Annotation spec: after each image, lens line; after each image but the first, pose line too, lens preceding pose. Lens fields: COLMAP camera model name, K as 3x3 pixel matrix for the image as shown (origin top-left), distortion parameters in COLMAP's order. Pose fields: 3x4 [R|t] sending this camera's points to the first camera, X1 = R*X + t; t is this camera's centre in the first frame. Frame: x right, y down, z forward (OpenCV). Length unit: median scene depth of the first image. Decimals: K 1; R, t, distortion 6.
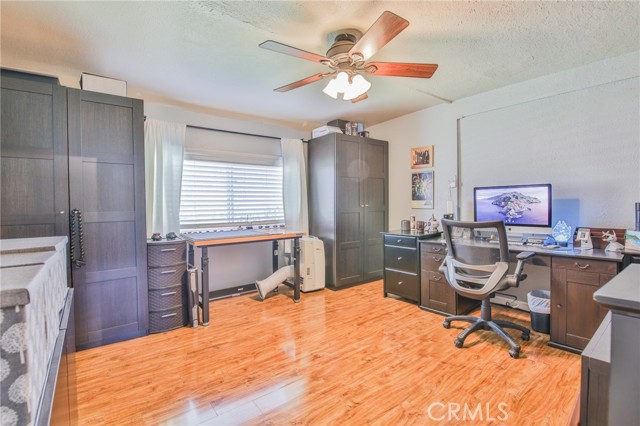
lens RADIAL K [[293.8, 0, 320.9], [0, 293.8, 209.0], [0, 0, 1]] dist [0.001758, -0.012727]
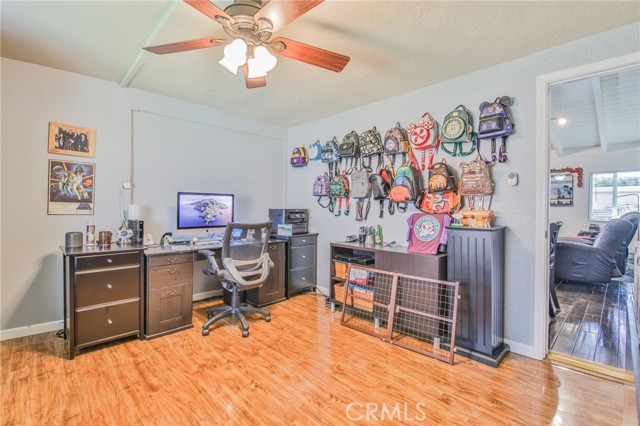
lens RADIAL K [[293.8, 0, 320.9], [0, 293.8, 209.0], [0, 0, 1]] dist [0.001758, -0.012727]
pose [[-0.105380, 0.007417, 0.994404, -0.539005], [0.010723, 0.999923, -0.006322, -0.004795], [-0.994374, 0.009997, -0.105451, 0.658955]]
